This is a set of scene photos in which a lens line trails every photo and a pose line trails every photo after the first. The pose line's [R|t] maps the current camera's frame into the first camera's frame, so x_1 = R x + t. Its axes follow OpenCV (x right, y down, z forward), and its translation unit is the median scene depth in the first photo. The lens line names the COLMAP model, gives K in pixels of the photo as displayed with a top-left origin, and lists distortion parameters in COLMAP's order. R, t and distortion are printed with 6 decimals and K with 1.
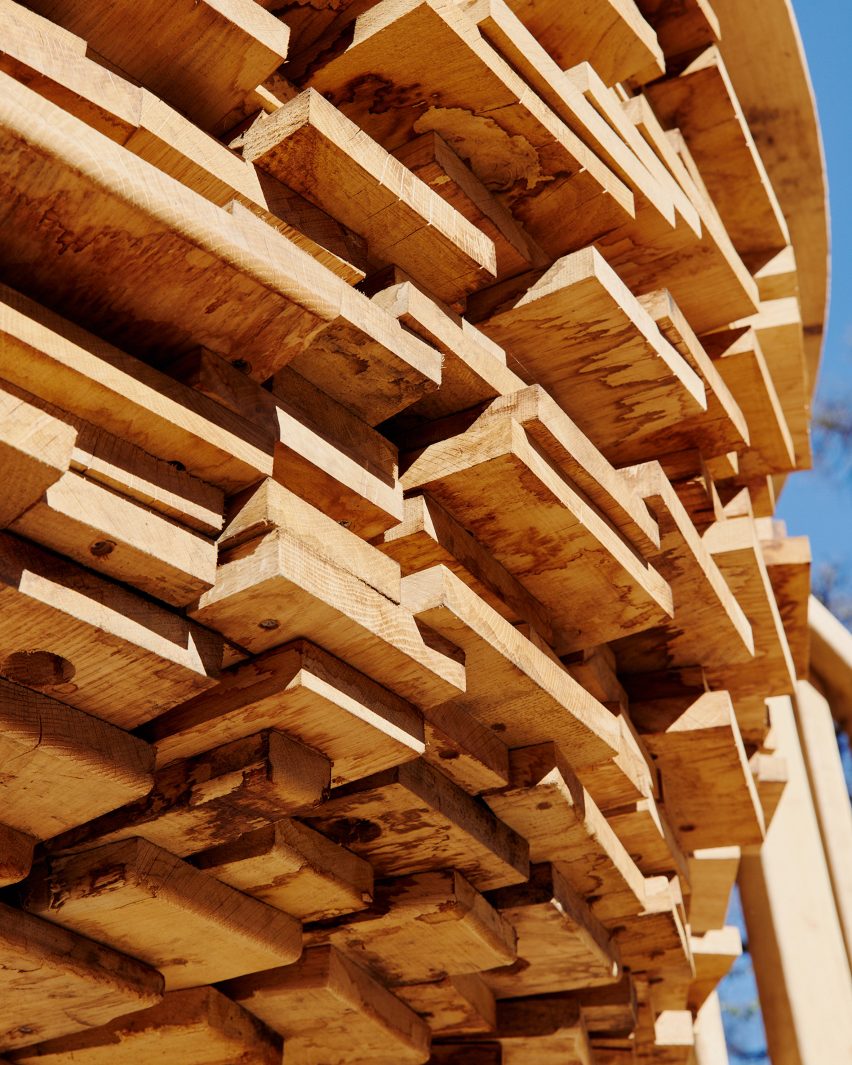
lens RADIAL K [[957.5, 0, 426.0], [0, 957.5, 532.5], [0, 0, 1]] dist [0.003123, 0.011167]
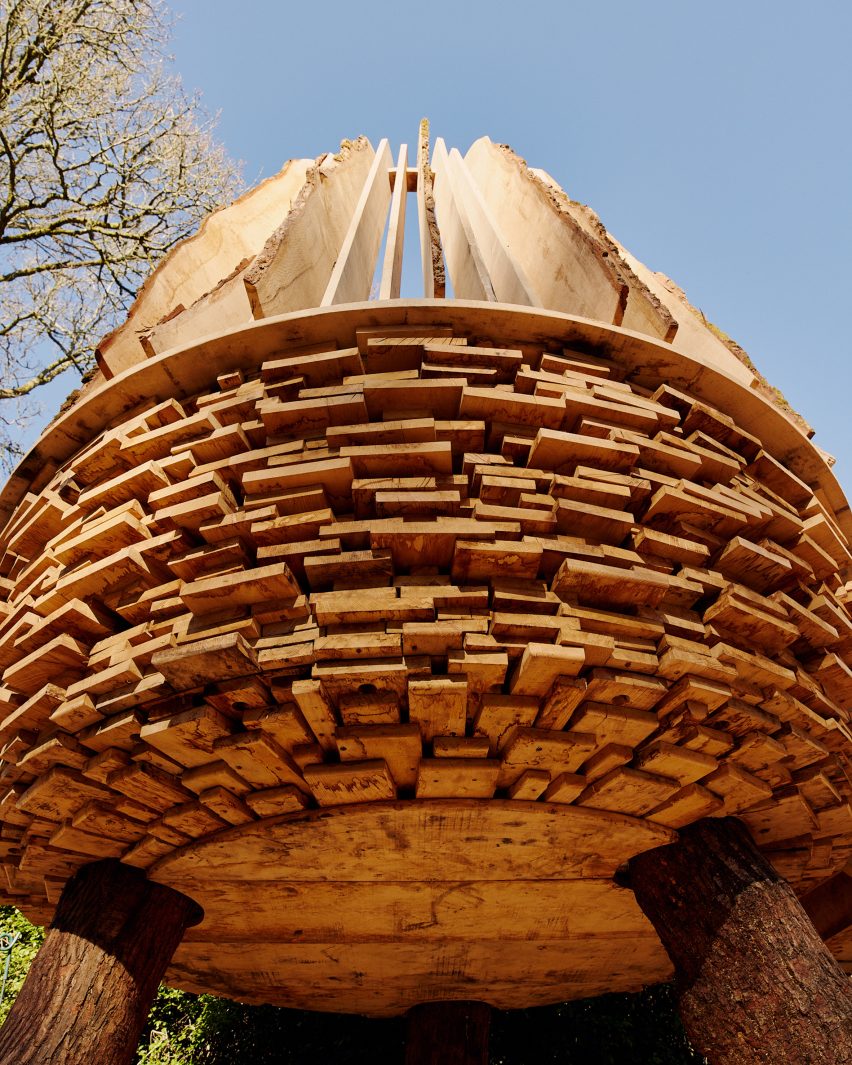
lens RADIAL K [[1343.2, 0, 426.0], [0, 1343.2, 532.5], [0, 0, 1]] dist [-0.014124, 0.050639]
pose [[0.899116, -0.291979, -0.326095, 0.732008], [0.297150, 0.954187, -0.035053, -0.473764], [0.321390, -0.065382, 0.944687, -3.756861]]
